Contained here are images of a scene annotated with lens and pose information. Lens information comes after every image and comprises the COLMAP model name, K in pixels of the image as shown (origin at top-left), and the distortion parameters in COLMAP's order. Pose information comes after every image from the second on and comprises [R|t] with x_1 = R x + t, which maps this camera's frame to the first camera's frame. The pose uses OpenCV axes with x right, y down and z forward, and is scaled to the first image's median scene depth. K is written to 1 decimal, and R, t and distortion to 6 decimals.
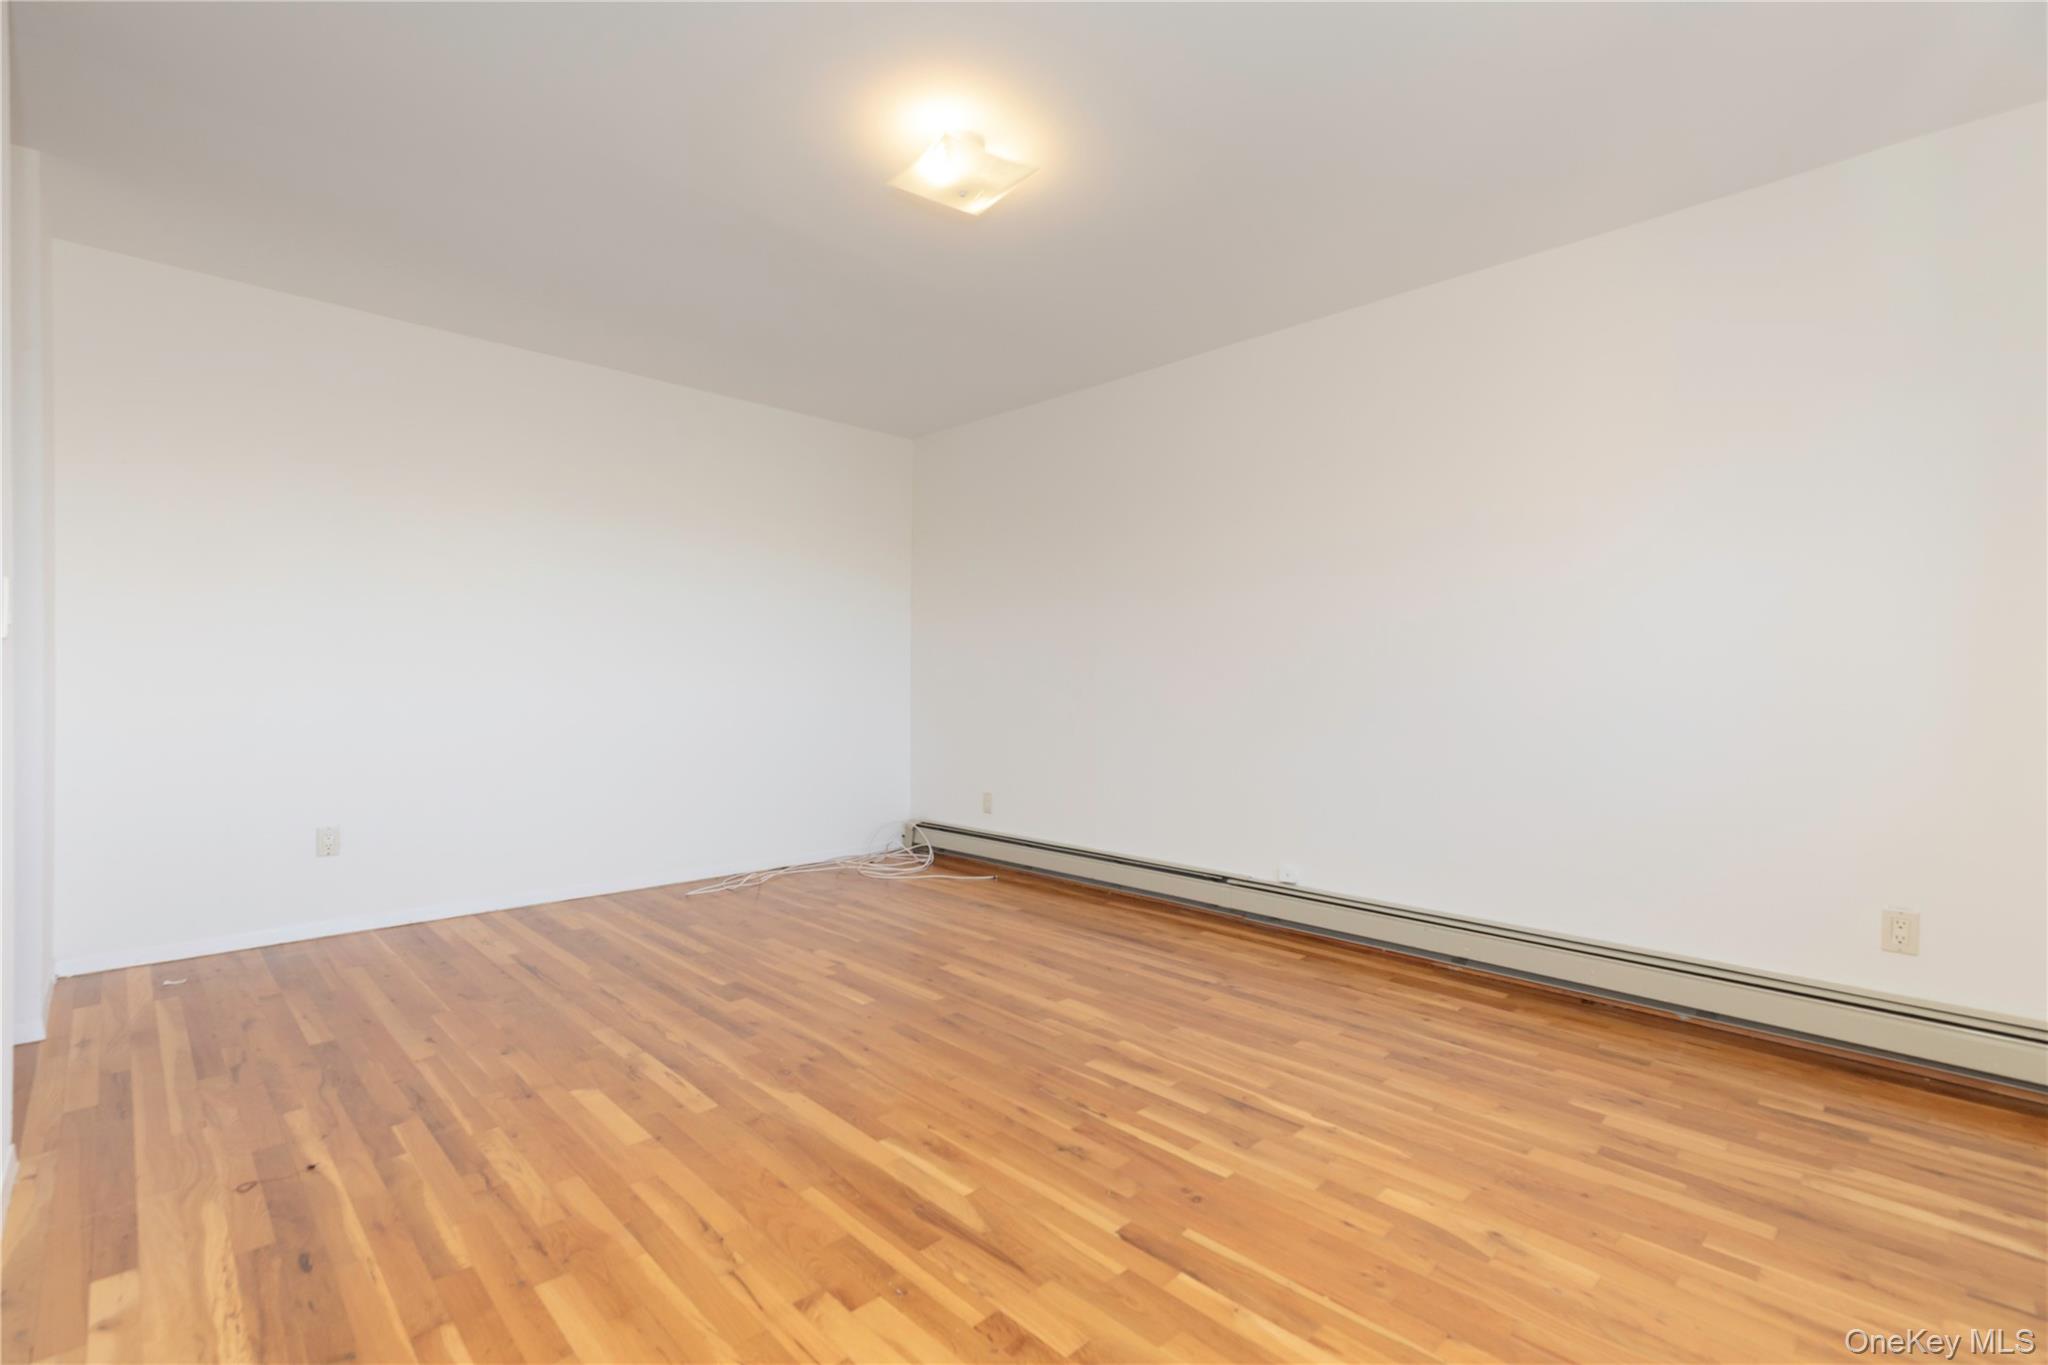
lens RADIAL K [[939.2, 0, 1051.2], [0, 939.2, 679.6], [0, 0, 1]] dist [0.002258, -0.000067]
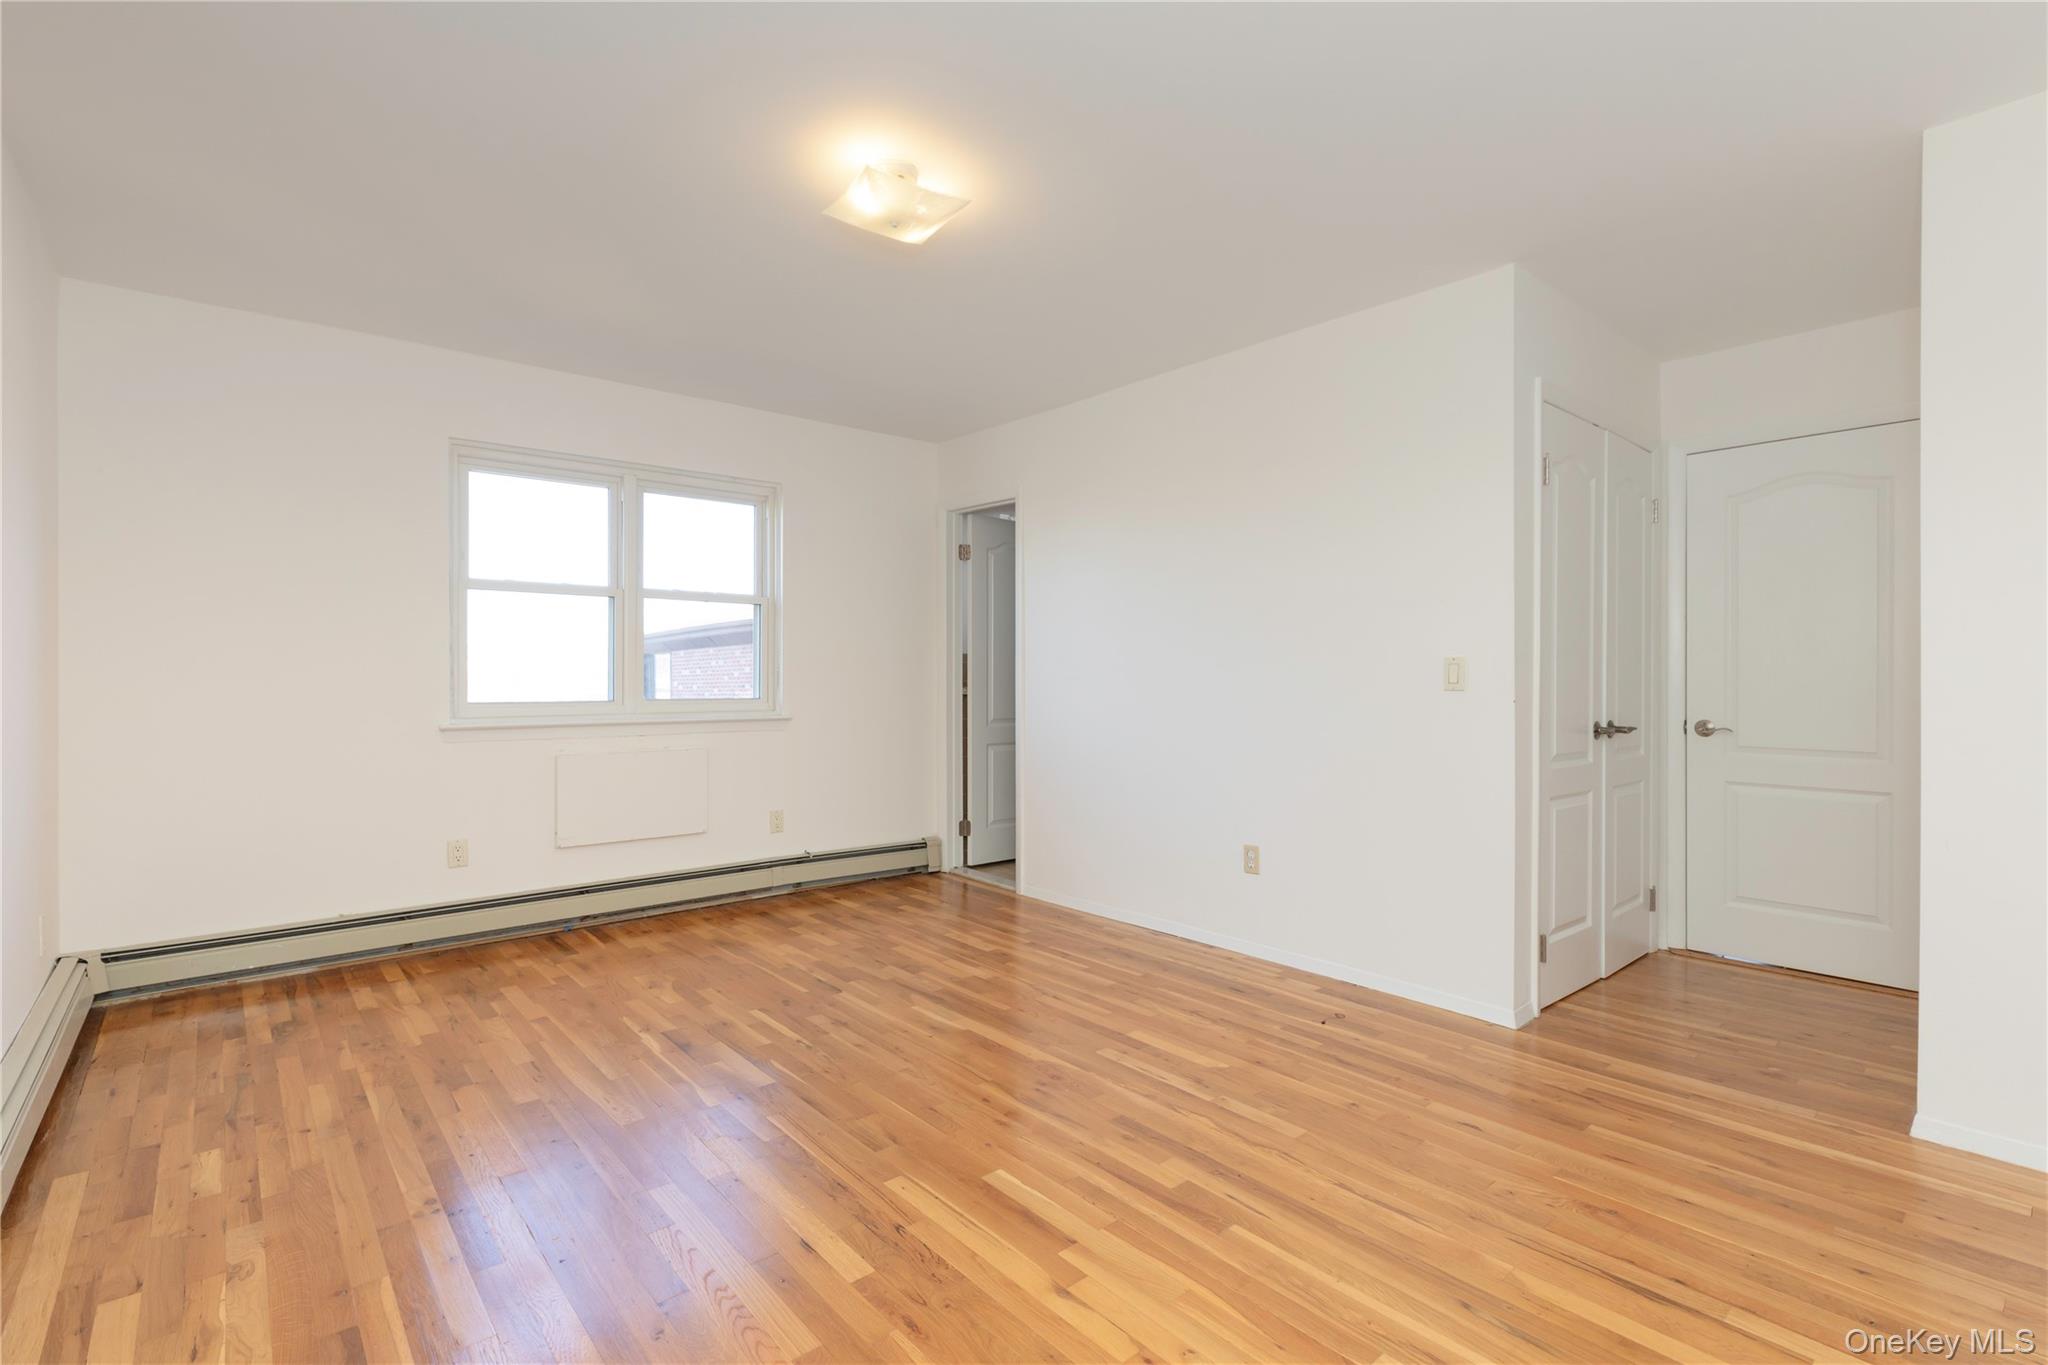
lens RADIAL K [[939.2, 0, 1051.2], [0, 939.2, 679.6], [0, 0, 1]] dist [0.002258, -0.000067]
pose [[-0.997874, -0.009811, 0.064437, -0.386037], [-0.010286, 0.999922, -0.007042, -0.037169], [-0.064363, -0.007690, -0.997897, 2.356207]]
